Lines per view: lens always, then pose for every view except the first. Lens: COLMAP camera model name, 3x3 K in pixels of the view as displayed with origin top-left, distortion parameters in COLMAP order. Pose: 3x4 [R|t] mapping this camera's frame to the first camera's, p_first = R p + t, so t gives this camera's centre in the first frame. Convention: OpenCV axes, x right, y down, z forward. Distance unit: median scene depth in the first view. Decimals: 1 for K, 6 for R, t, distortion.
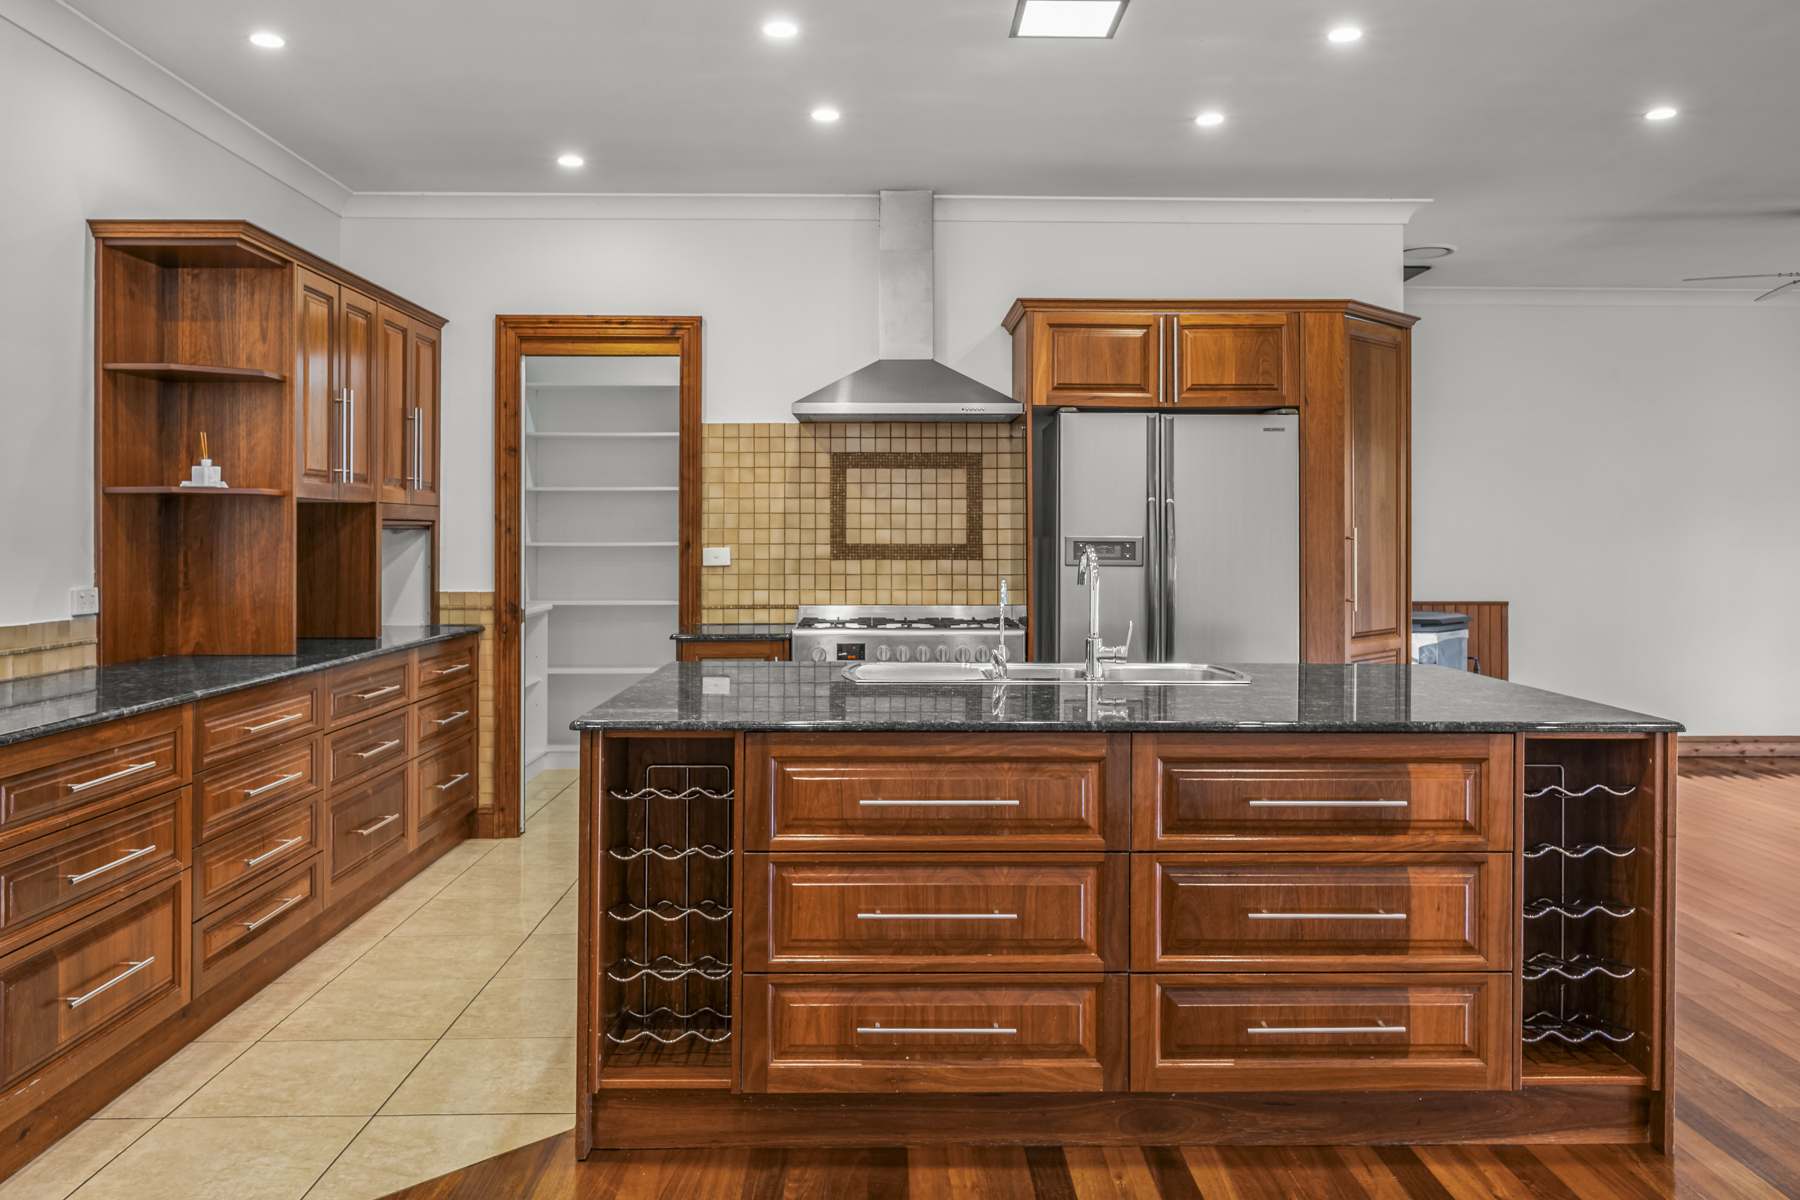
lens RADIAL K [[1377.9, 0, 893.6], [0, 1377.9, 549.3], [0, 0, 1]] dist [0.001387, -0.003003]
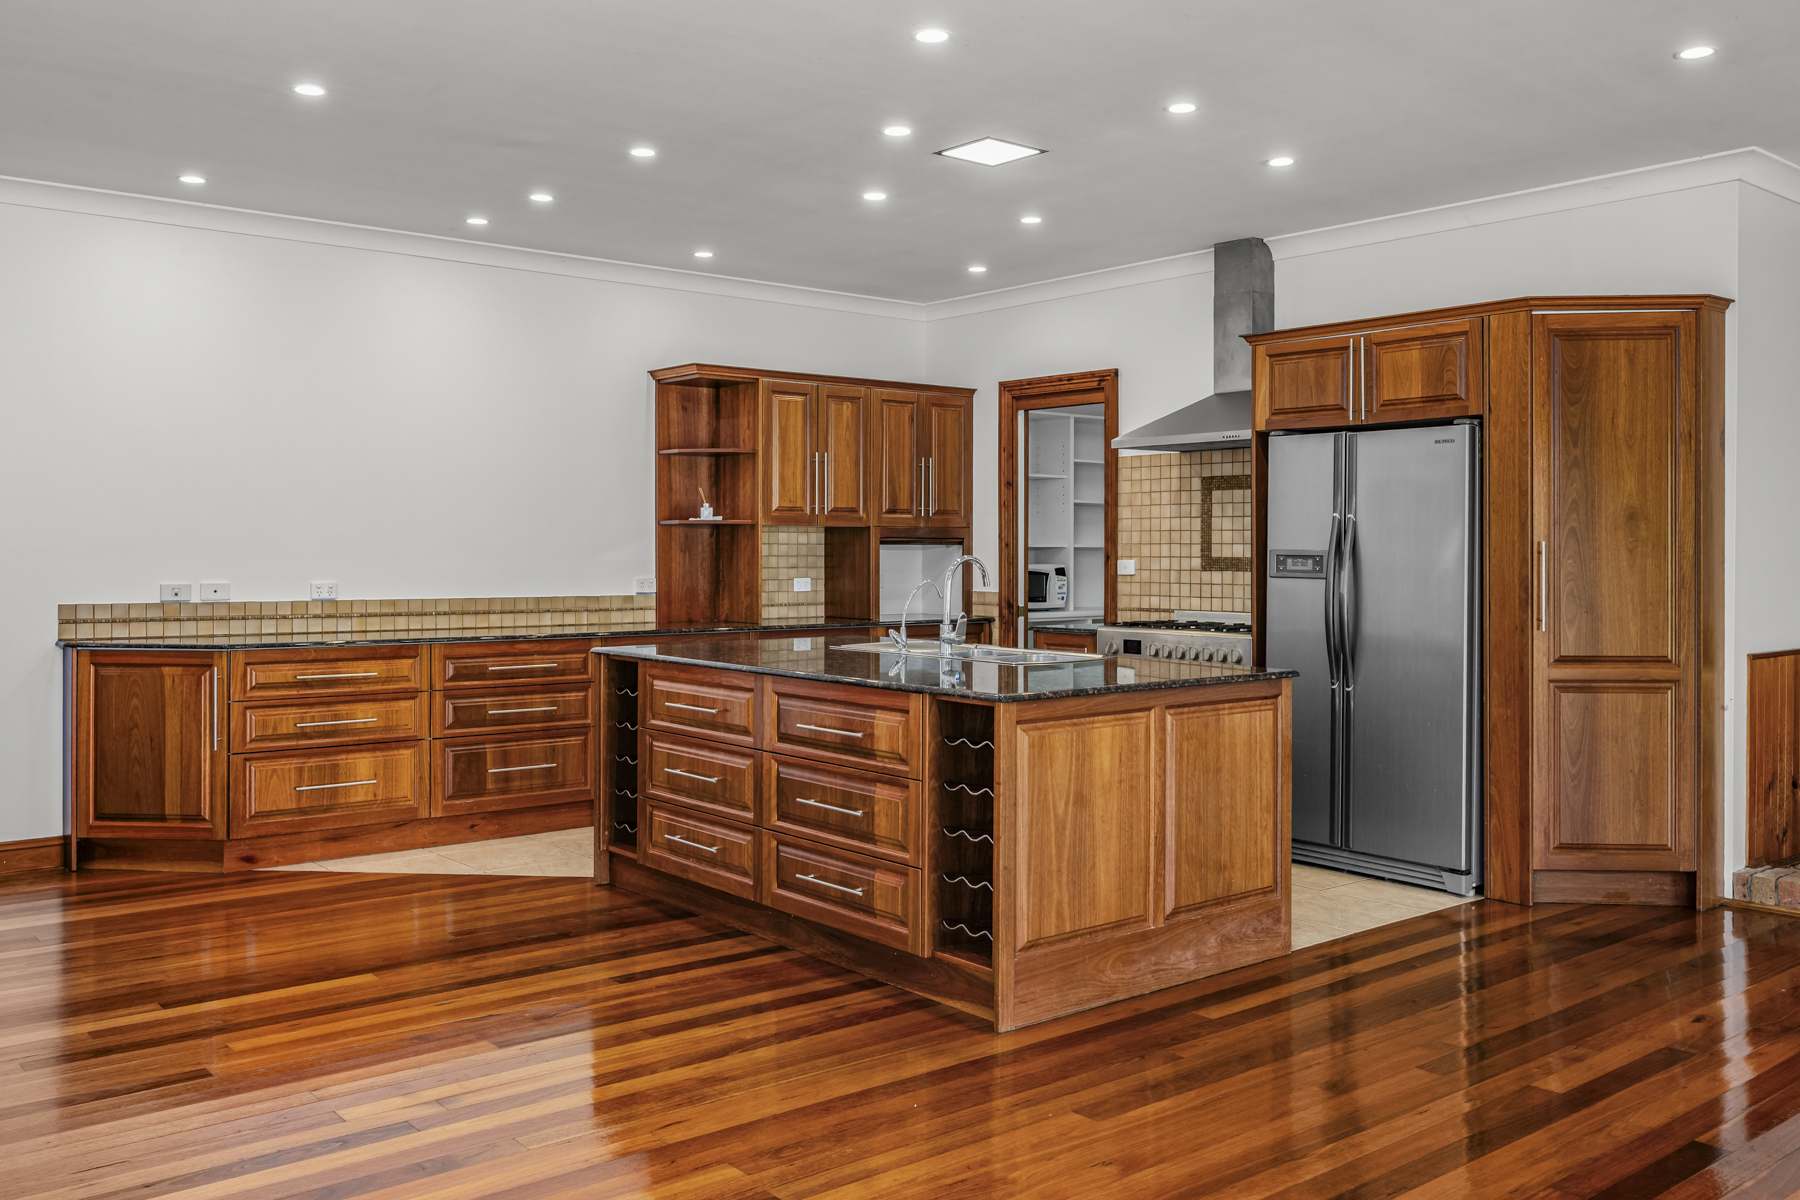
lens RADIAL K [[1495.1, 0, 900.8], [0, 1495.1, 587.8], [0, 0, 1]] dist [-0.014575, -0.002405]
pose [[0.623773, 0.020338, -0.781341, 0.854302], [-0.010446, 0.999789, 0.017685, 0.002477], [0.781535, -0.002870, 0.623854, 0.037457]]
